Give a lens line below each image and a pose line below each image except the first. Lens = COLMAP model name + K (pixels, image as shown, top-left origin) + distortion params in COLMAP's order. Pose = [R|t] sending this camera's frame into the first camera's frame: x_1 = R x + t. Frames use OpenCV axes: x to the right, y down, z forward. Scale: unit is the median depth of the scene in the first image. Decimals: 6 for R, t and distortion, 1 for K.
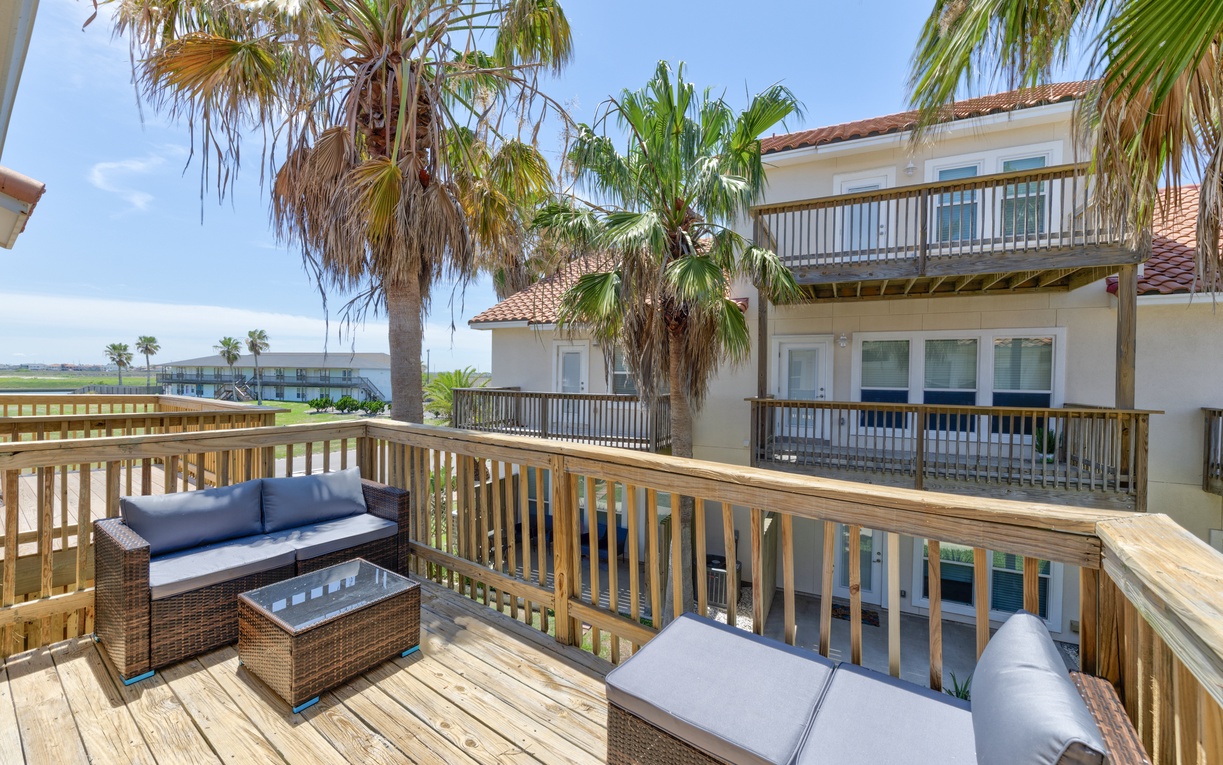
lens RADIAL K [[481.4, 0, 611.5], [0, 481.4, 382.5], [0, 0, 1]] dist [-0.000301, 0.000004]
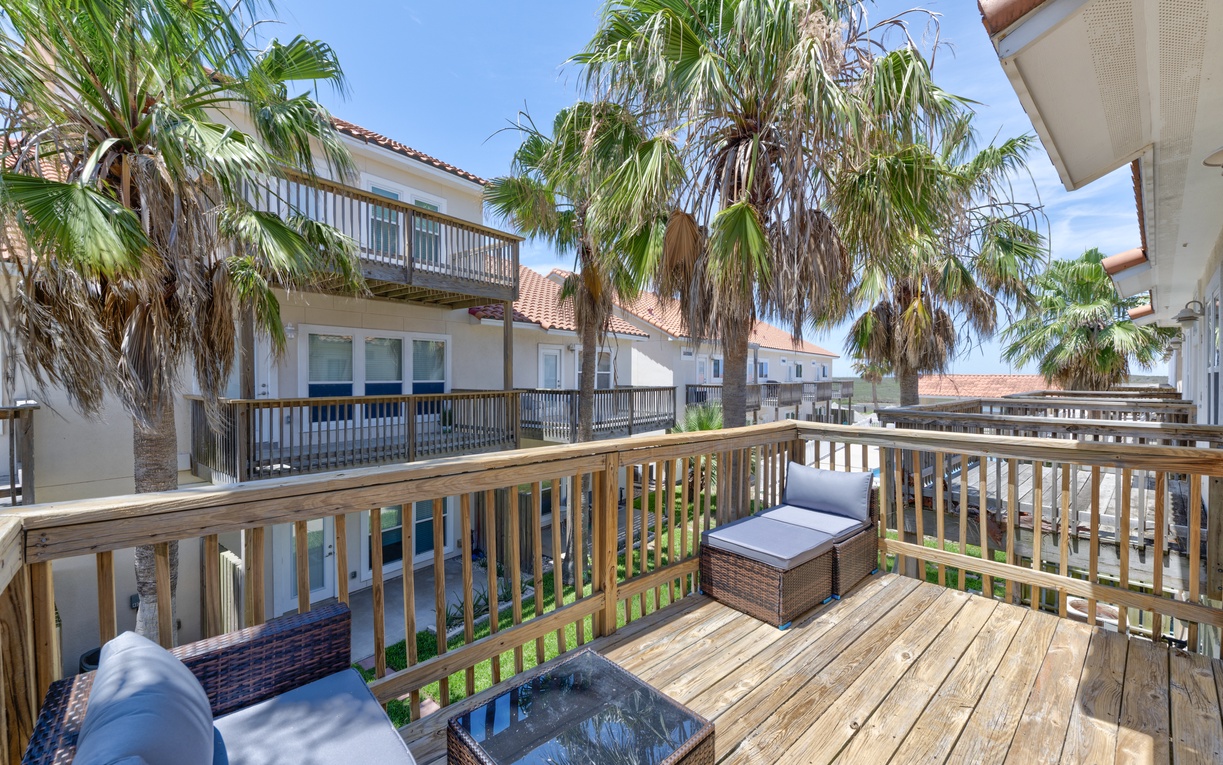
lens RADIAL K [[481.4, 0, 611.5], [0, 481.4, 382.5], [0, 0, 1]] dist [-0.000301, 0.000004]
pose [[0.219006, -0.026621, 0.975360, -0.303754], [0.015354, 0.999598, 0.023835, -0.002848], [-0.975603, 0.009756, 0.219327, 0.212109]]
